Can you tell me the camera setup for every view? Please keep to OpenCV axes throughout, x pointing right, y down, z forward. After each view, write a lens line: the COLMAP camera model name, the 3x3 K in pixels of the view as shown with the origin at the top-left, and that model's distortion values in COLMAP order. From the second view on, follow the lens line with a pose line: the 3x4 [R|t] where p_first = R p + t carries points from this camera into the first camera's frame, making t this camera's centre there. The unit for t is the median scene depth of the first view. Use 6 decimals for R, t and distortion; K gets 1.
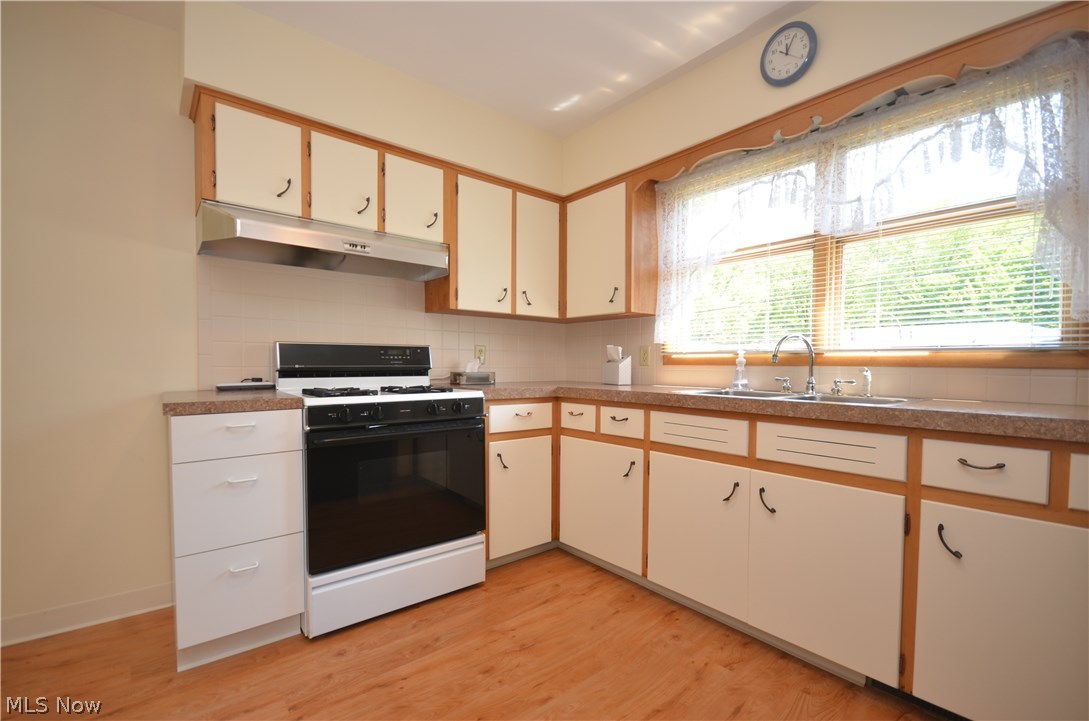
lens RADIAL K [[476.2, 0, 542.6], [0, 476.2, 380.3], [0, 0, 1]] dist [-0.000618, -0.000163]
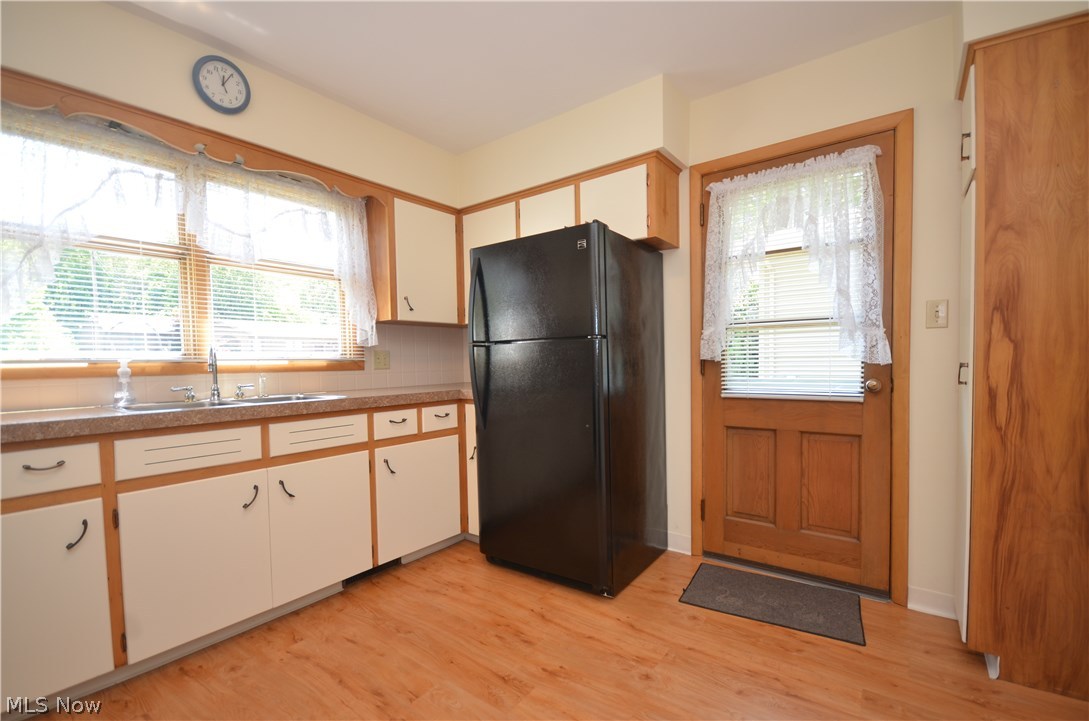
lens RADIAL K [[476.2, 0, 542.6], [0, 476.2, 380.3], [0, 0, 1]] dist [-0.000618, -0.000163]
pose [[-0.228578, -0.045264, 0.972473, -0.757067], [0.049518, 0.997085, 0.058048, -0.047925], [-0.972265, 0.061424, -0.225670, 0.605696]]
